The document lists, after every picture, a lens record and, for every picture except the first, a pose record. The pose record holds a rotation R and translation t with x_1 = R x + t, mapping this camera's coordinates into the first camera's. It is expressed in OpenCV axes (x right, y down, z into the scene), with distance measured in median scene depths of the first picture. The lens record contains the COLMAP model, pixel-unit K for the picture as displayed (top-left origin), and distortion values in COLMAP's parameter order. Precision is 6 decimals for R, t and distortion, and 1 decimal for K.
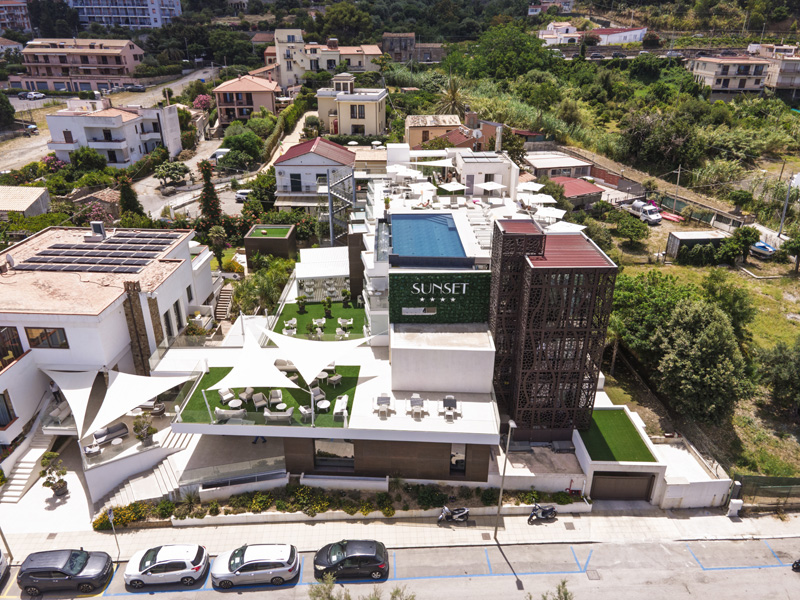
lens RADIAL K [[593.1, 0, 400.0], [0, 593.1, 300.0], [0, 0, 1]] dist [0.036735, 0.000519]
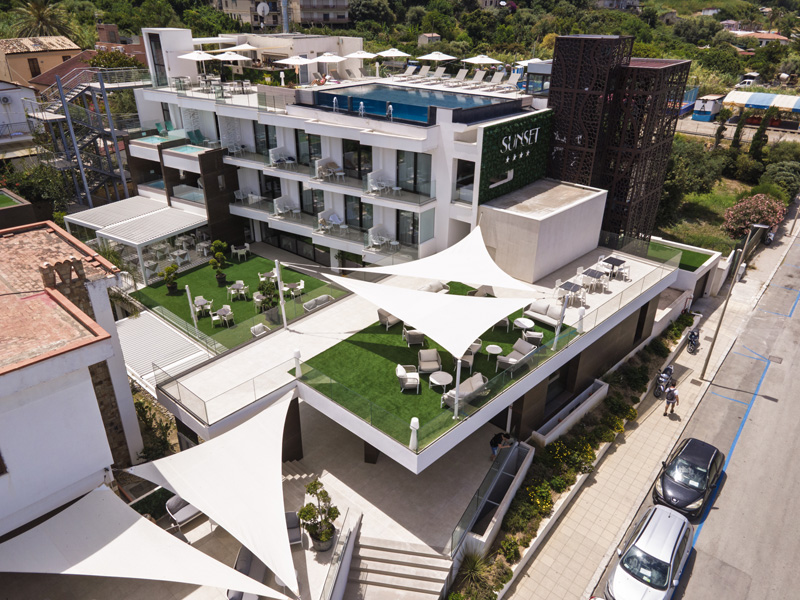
lens RADIAL K [[593.1, 0, 400.0], [0, 593.1, 300.0], [0, 0, 1]] dist [0.036735, 0.000519]
pose [[0.653449, -0.335744, 0.678439, -0.624922], [0.314952, 0.935584, 0.159649, 0.002132], [-0.688338, 0.109353, 0.717100, 0.581214]]
